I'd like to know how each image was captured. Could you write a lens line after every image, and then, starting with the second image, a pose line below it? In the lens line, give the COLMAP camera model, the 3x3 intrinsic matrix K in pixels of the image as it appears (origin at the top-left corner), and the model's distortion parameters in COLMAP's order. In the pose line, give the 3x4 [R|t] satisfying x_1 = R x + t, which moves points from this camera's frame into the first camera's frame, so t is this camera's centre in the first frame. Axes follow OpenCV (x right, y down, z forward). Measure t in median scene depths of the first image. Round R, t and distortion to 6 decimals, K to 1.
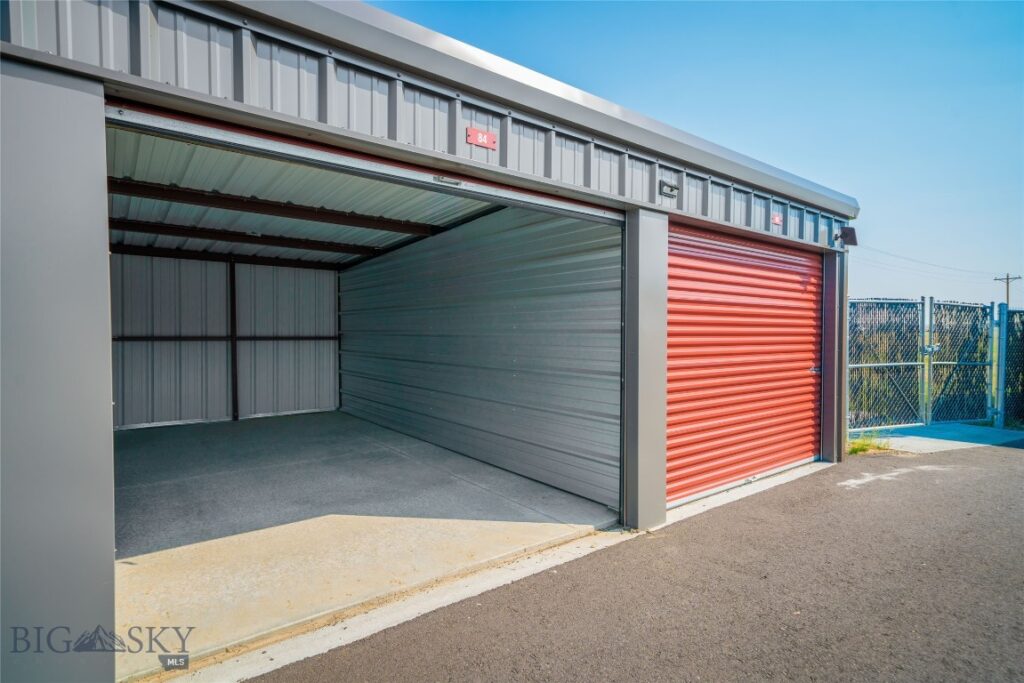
lens RADIAL K [[510.2, 0, 512.1], [0, 510.2, 341.1], [0, 0, 1]] dist [0.007082, 0.000154]
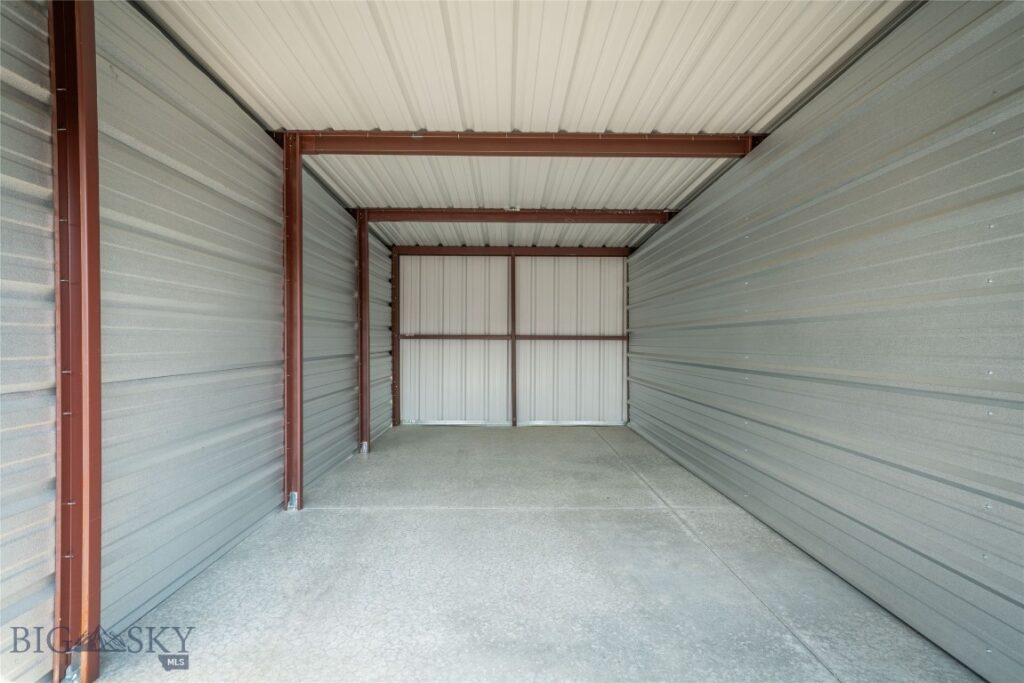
lens RADIAL K [[464.6, 0, 509.4], [0, 464.6, 340.8], [0, 0, 1]] dist [0.006307, 0.000686]
pose [[0.794376, -0.003416, -0.607417, -0.079586], [-0.009666, 0.999786, -0.018265, 0.033964], [0.607350, 0.020381, 0.794173, 0.668522]]
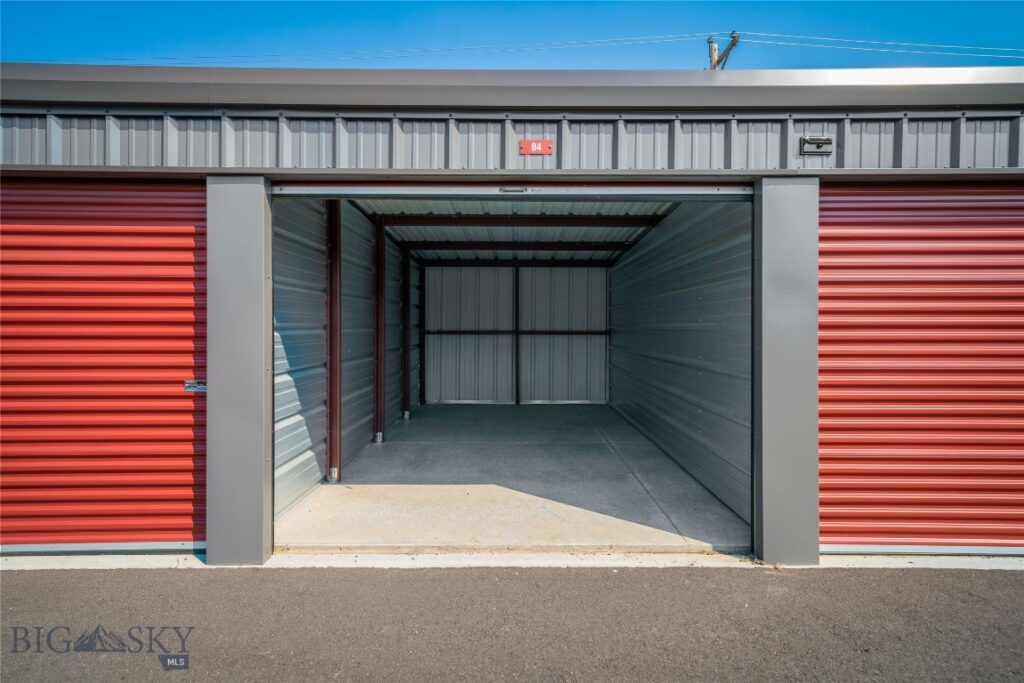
lens RADIAL K [[557.5, 0, 527.3], [0, 557.5, 318.2], [0, 0, 1]] dist [0.011718, -0.000446]
pose [[0.801570, -0.012751, -0.597764, 0.447396], [-0.009054, 0.999399, -0.033459, 0.007845], [0.597832, 0.032232, 0.800973, 0.028119]]
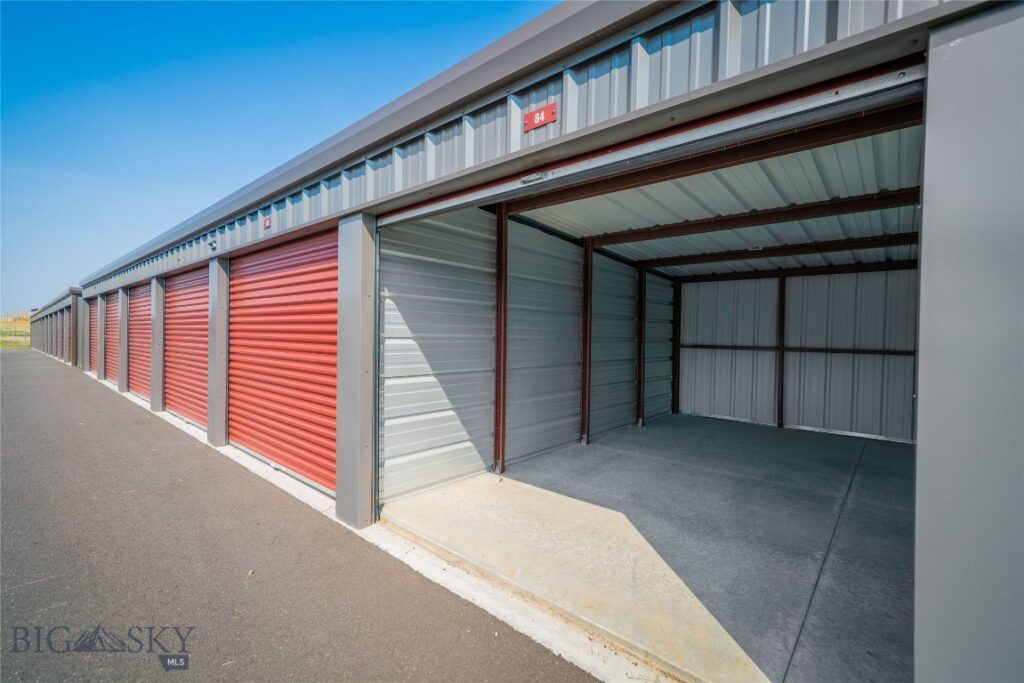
lens RADIAL K [[441.1, 0, 511.6], [0, 441.1, 337.5], [0, 0, 1]] dist [0.008237, -0.000144]
pose [[0.199133, 0.002380, -0.979970, 0.476586], [-0.037174, 0.999296, -0.005127, -0.007754], [0.979267, 0.037451, 0.199082, 0.567214]]
